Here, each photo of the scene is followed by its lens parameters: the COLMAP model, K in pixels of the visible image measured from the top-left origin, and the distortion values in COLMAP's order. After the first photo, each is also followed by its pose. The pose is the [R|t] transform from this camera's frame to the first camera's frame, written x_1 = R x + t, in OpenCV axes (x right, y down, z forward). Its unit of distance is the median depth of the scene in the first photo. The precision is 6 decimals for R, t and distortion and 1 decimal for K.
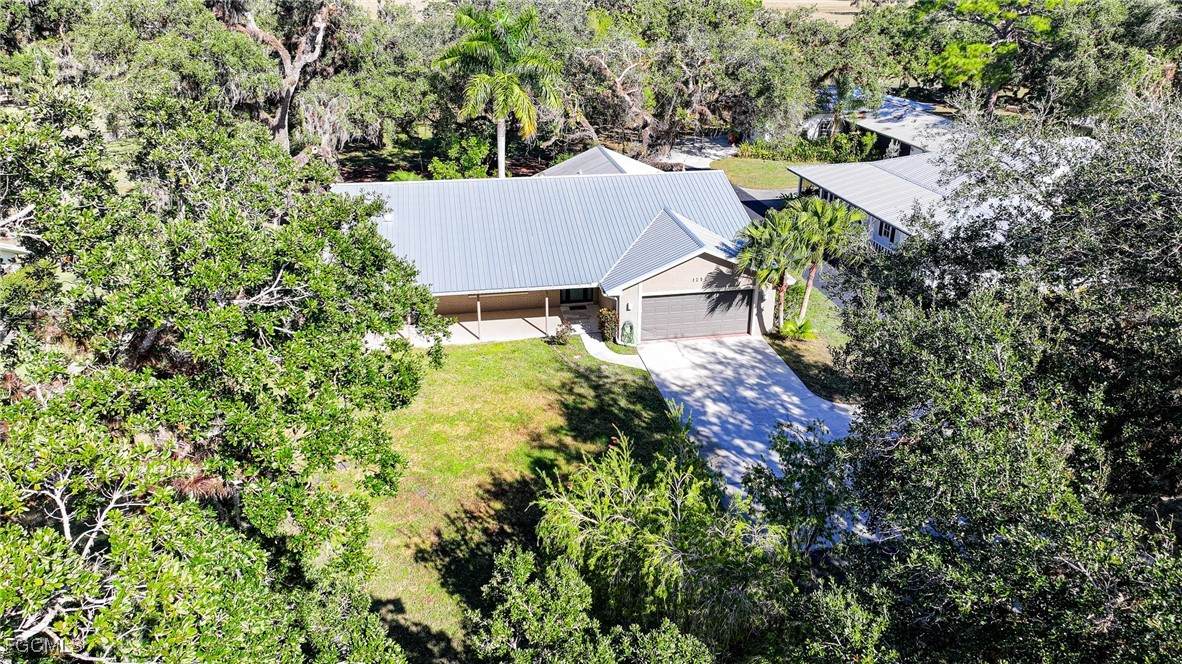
lens RADIAL K [[828.6, 0, 596.1], [0, 828.6, 331.2], [0, 0, 1]] dist [0.001339, -0.001228]
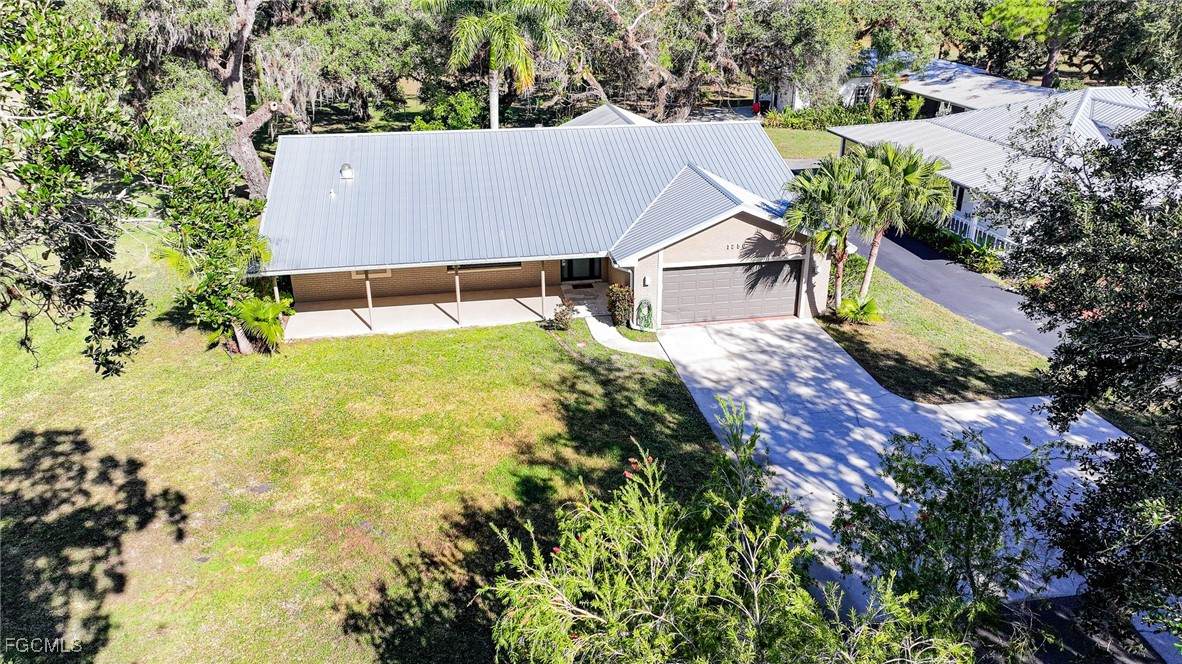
lens RADIAL K [[828.6, 0, 596.1], [0, 828.6, 331.2], [0, 0, 1]] dist [0.001339, -0.001228]
pose [[0.999910, -0.003195, -0.013004, 0.001664], [0.003190, 0.999995, -0.000404, 0.018585], [0.013005, 0.000362, 0.999915, 0.212356]]
